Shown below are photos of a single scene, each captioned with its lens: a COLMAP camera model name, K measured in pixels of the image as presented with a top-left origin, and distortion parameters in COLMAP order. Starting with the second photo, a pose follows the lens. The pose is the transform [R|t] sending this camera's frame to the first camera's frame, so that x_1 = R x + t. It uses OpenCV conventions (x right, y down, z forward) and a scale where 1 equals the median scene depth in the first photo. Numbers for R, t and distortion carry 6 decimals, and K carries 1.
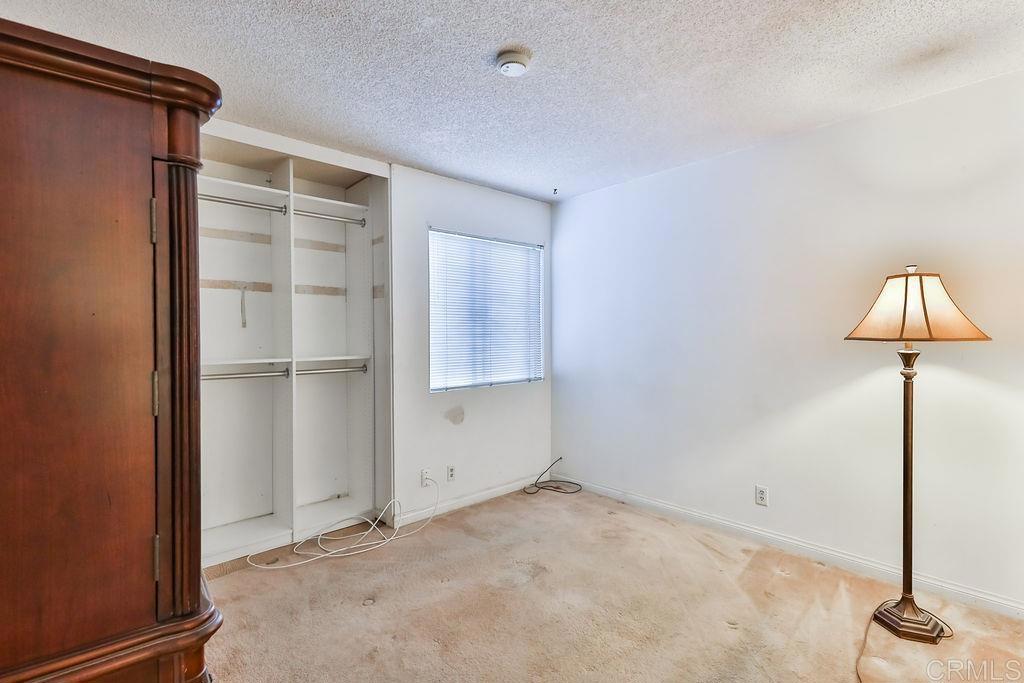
lens RADIAL K [[482.4, 0, 513.5], [0, 482.4, 339.1], [0, 0, 1]] dist [0.007514, 0.000895]
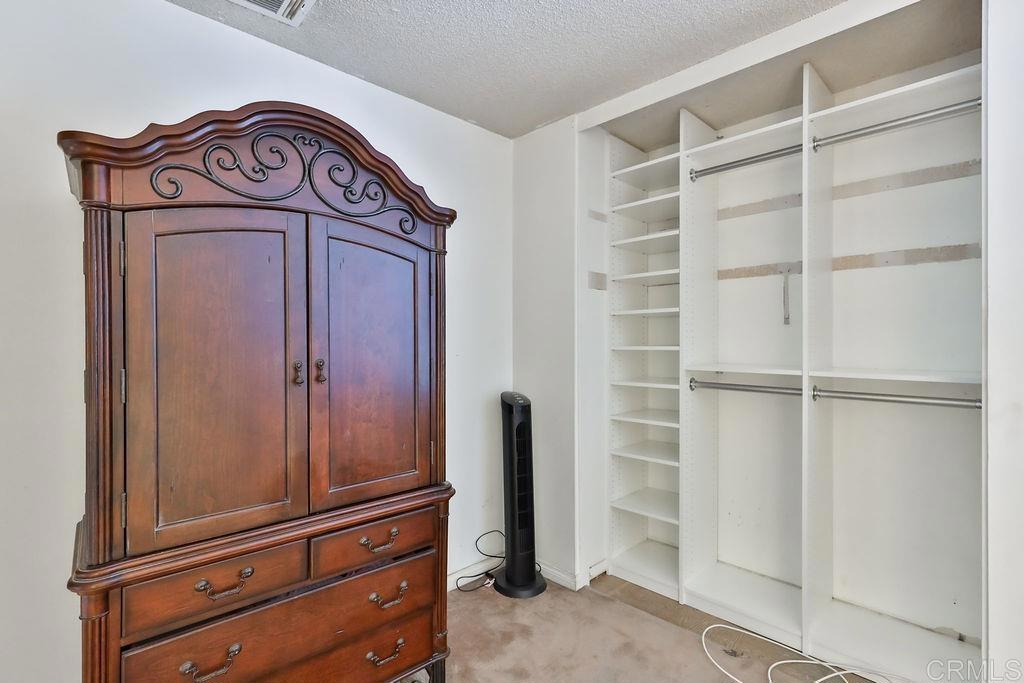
lens RADIAL K [[482.4, 0, 513.3], [0, 482.4, 340.6], [0, 0, 1]] dist [0.007514, 0.000895]
pose [[0.029437, 0.014828, -0.999457, 0.183947], [-0.006941, 0.999869, 0.014630, -0.007303], [0.999543, 0.006507, 0.029536, 0.584925]]
